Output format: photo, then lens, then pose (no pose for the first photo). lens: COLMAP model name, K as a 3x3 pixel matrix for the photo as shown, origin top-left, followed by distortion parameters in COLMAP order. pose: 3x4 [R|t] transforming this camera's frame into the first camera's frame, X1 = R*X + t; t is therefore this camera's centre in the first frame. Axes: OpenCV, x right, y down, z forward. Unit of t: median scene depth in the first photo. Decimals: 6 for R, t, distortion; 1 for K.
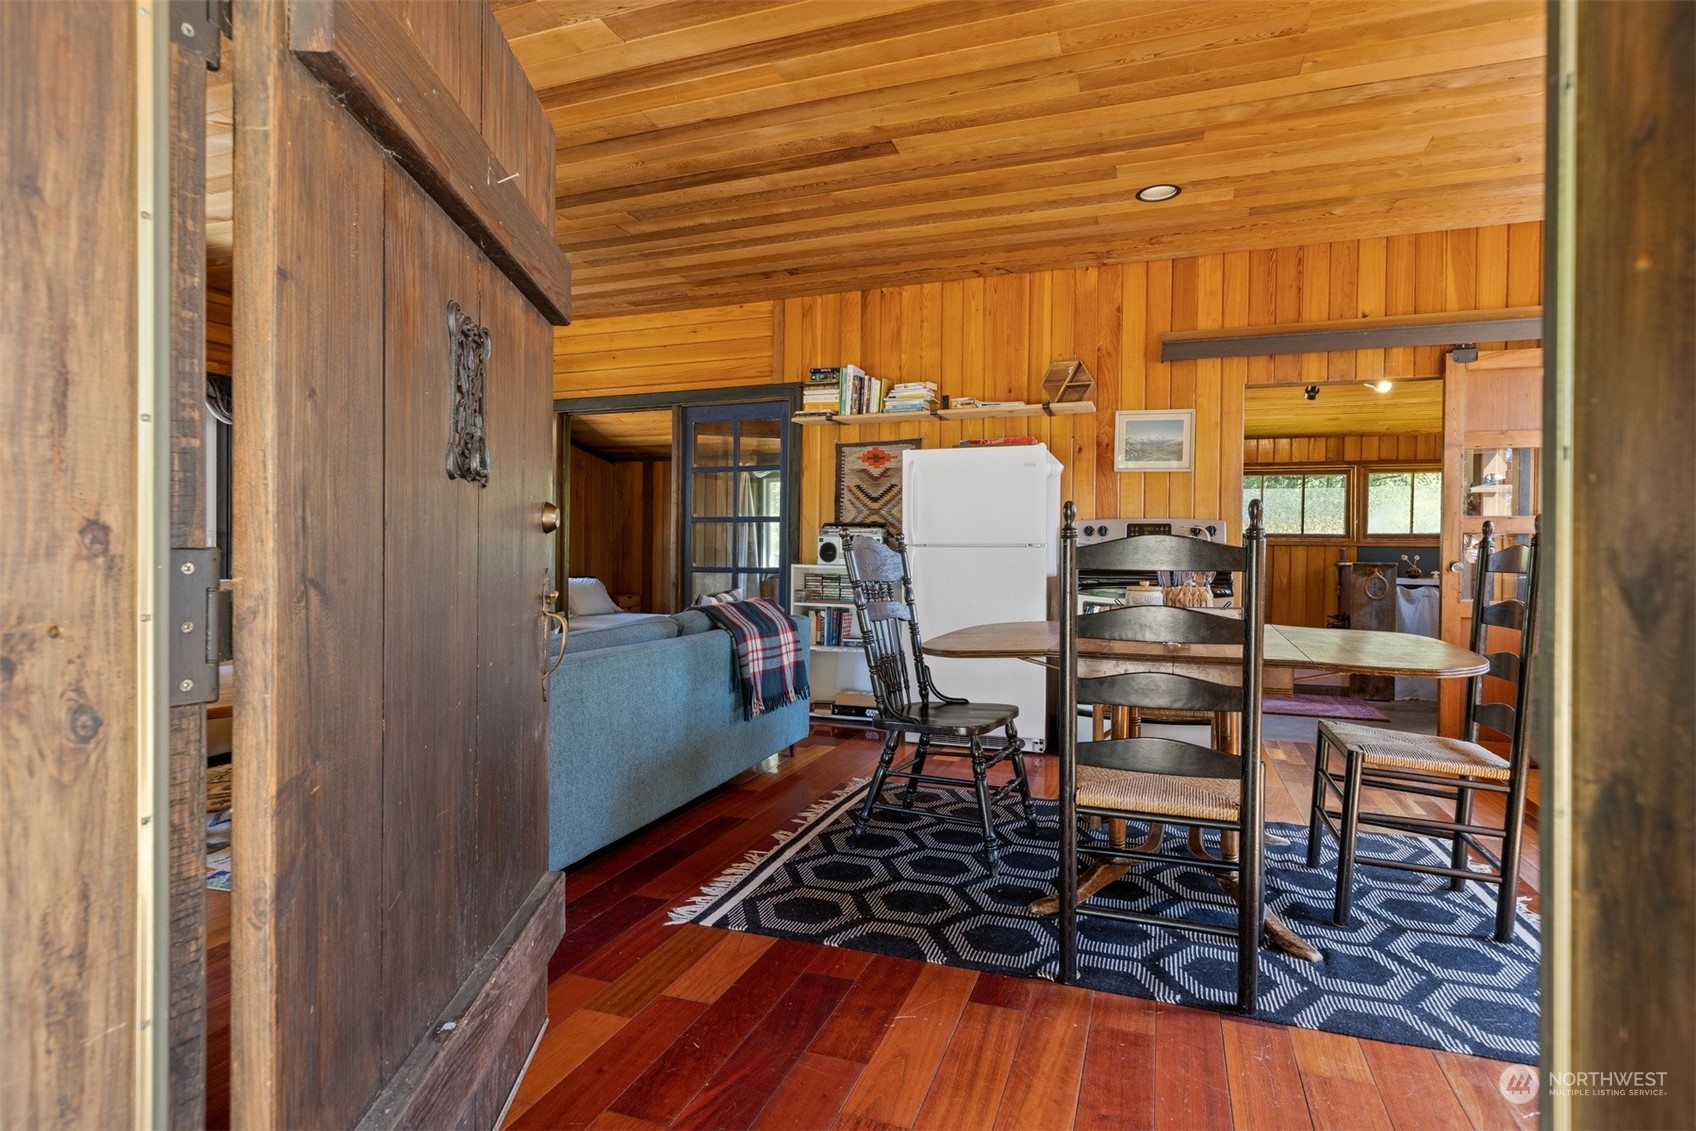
lens RADIAL K [[887.3, 0, 837.7], [0, 887.3, 556.8], [0, 0, 1]] dist [0.003042, 0.000794]
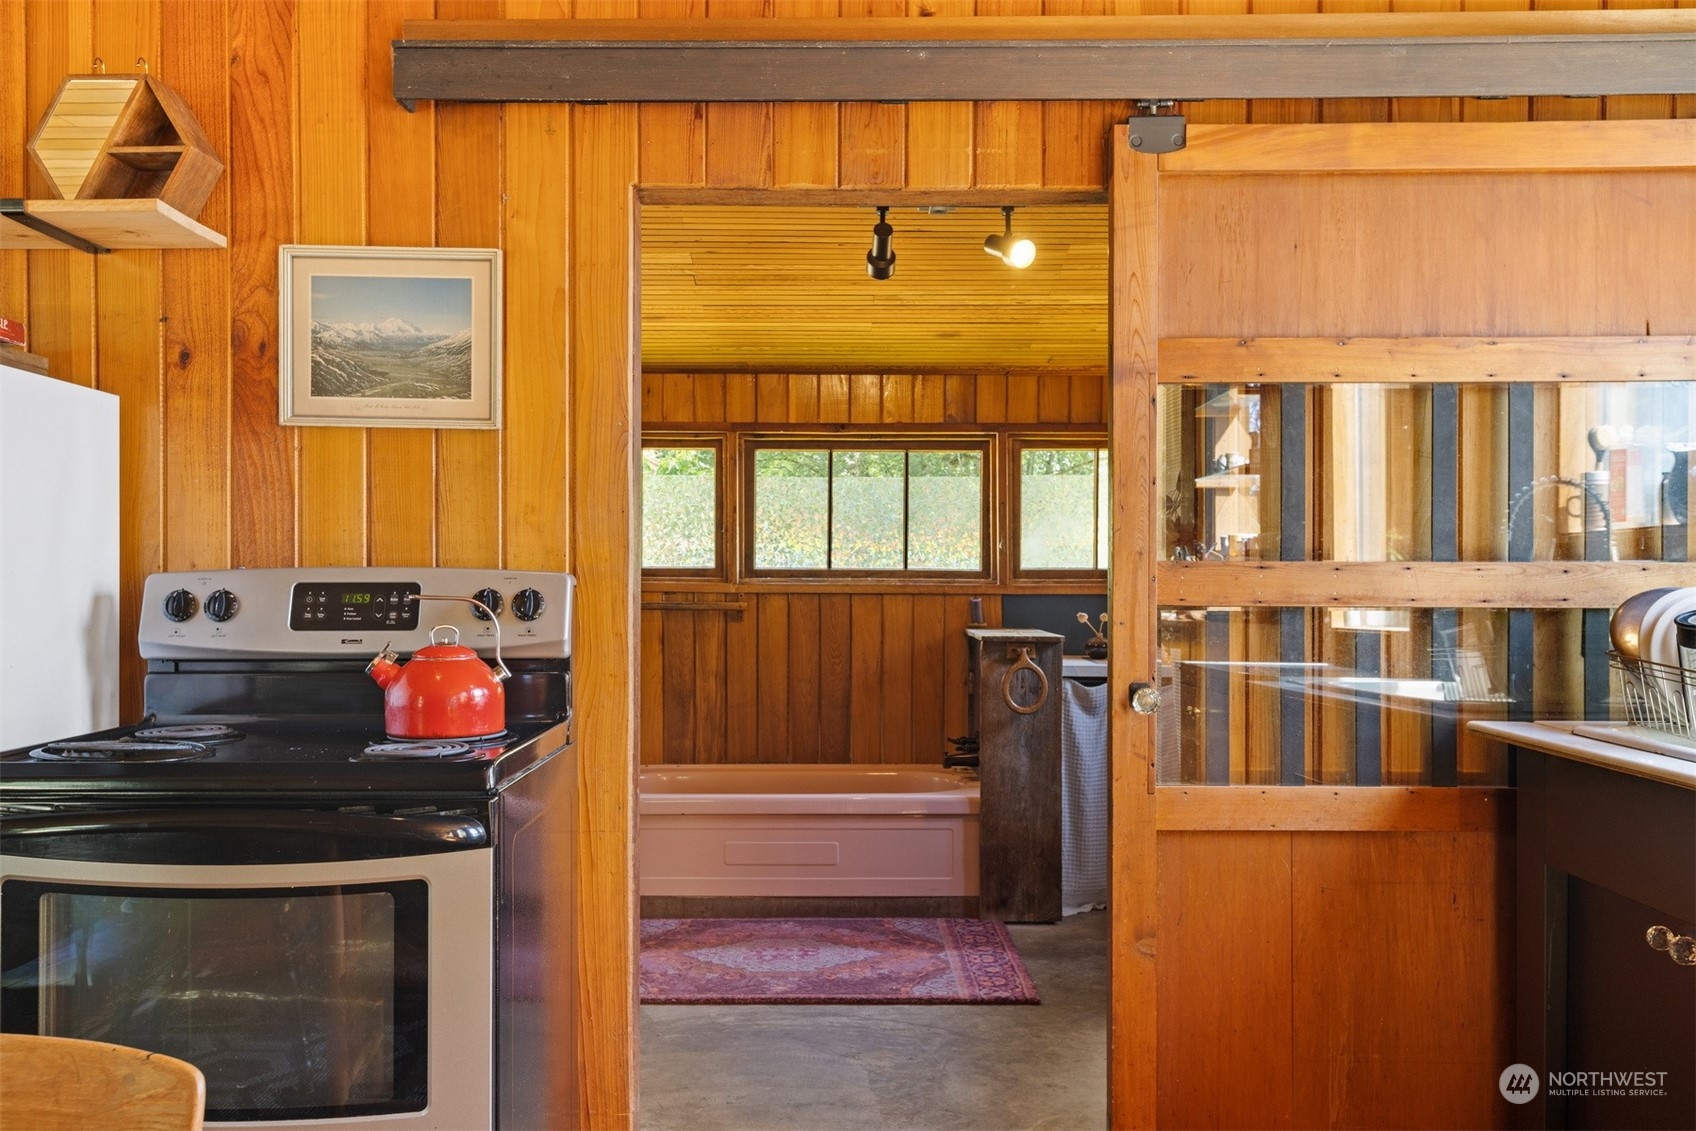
lens RADIAL K [[1406.2, 0, 805.2], [0, 1406.2, 580.1], [0, 0, 1]] dist [0.010740, 0.001323]
pose [[0.942887, -0.012856, 0.332863, 0.322495], [0.011679, 0.999916, 0.005537, -0.038136], [-0.332907, -0.001333, 0.942959, 0.431765]]
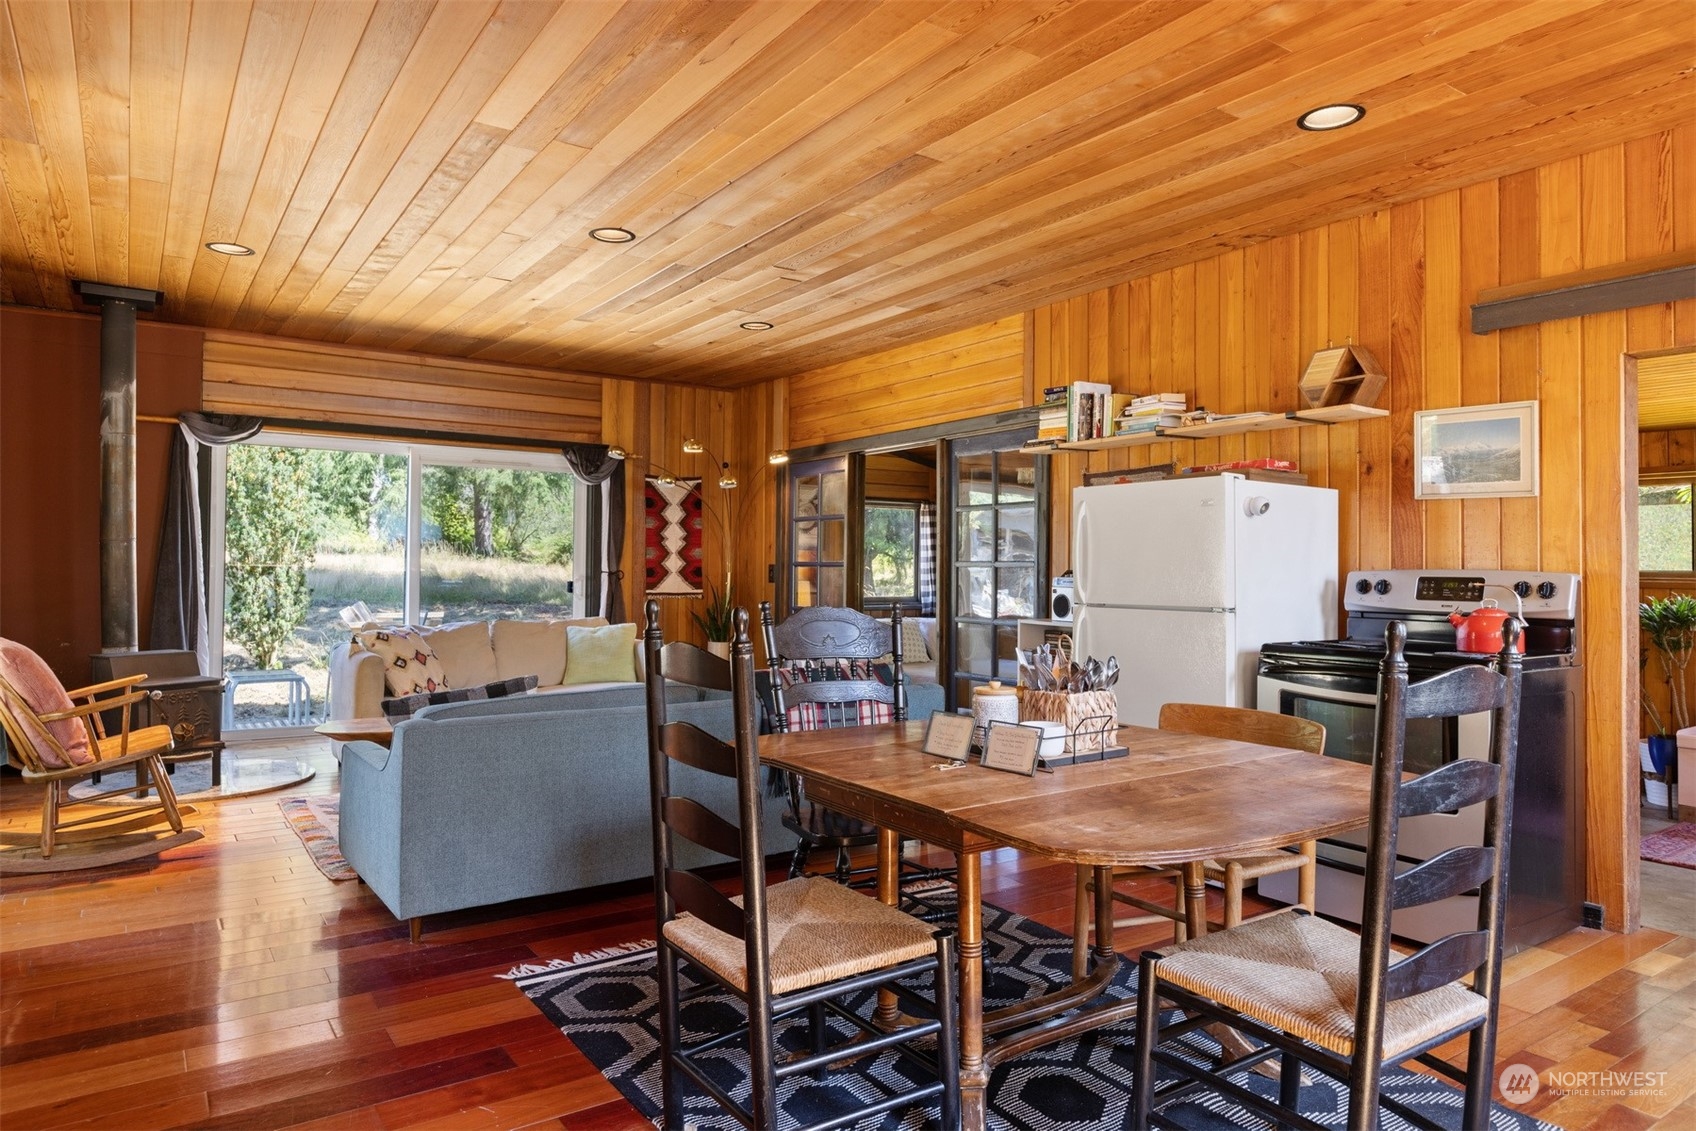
lens RADIAL K [[1027.0, 0, 834.9], [0, 1027.0, 539.6], [0, 0, 1]] dist [-0.000201, -0.002354]
pose [[0.816557, -0.016436, -0.577031, 0.404974], [-0.005392, 0.999334, -0.036096, -0.034096], [0.577240, 0.032586, 0.815924, 0.094127]]
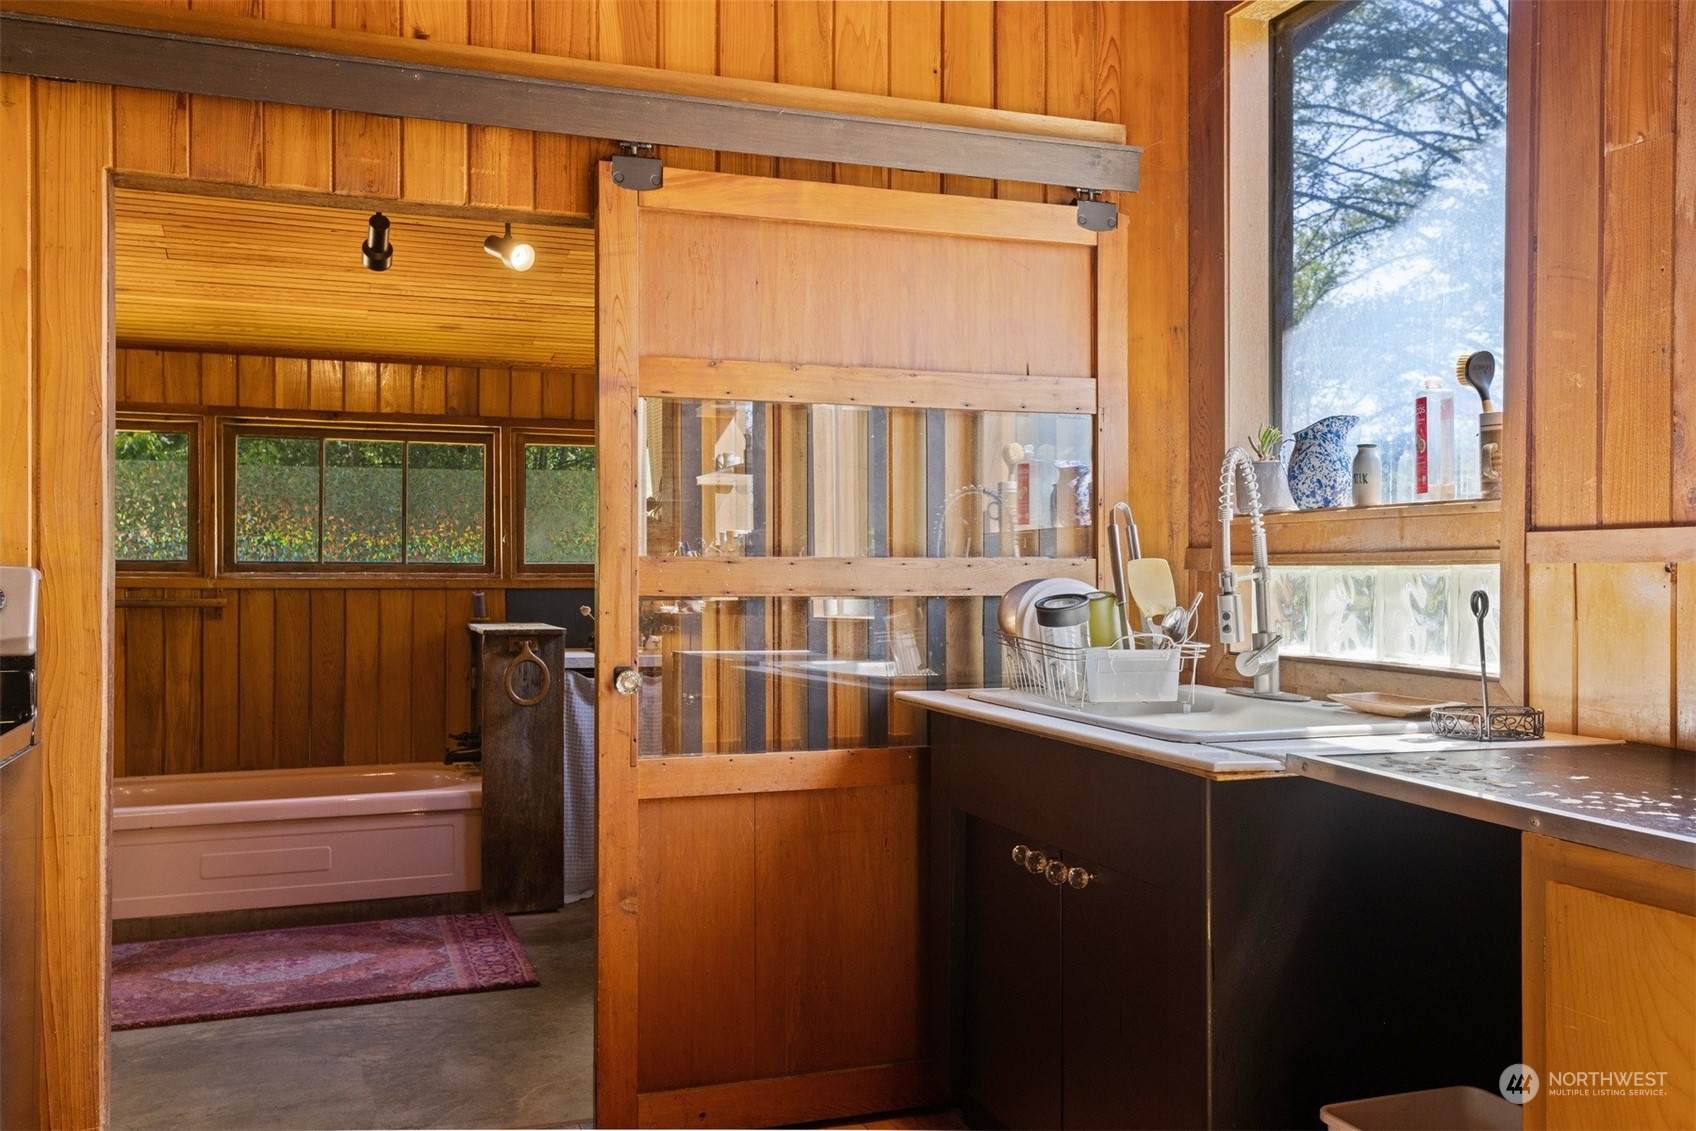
lens RADIAL K [[1468.5, 0, 859.0], [0, 1468.5, 561.6], [0, 0, 1]] dist [0.012126, 0.022570]
pose [[0.759317, -0.009157, 0.650657, 0.294504], [0.011010, 0.999939, 0.001224, -0.038364], [-0.650628, 0.006234, 0.759371, 0.361512]]
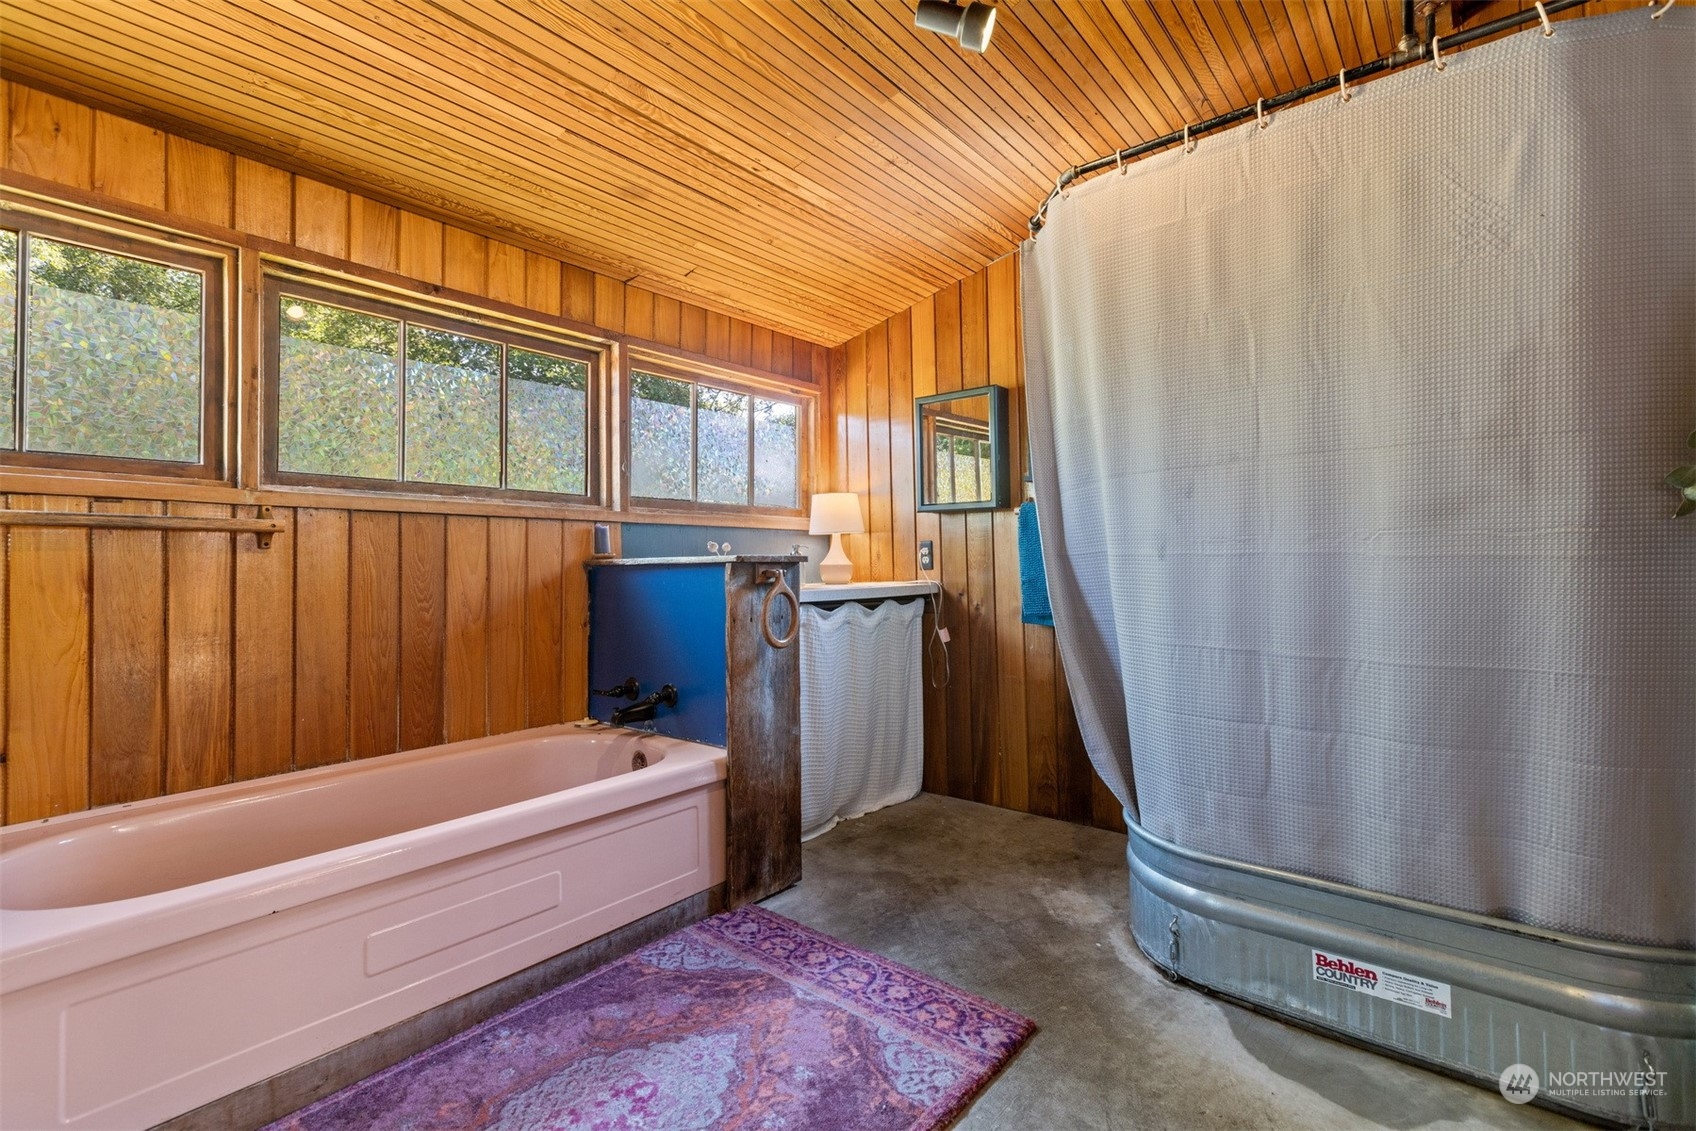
lens RADIAL K [[760.5, 0, 843.7], [0, 760.5, 547.4], [0, 0, 1]] dist [0.001514, -0.001293]
pose [[0.325311, 0.004307, 0.945597, 0.381454], [0.015253, 0.999836, -0.009801, 0.009214], [-0.945484, 0.017611, 0.325191, 1.137716]]
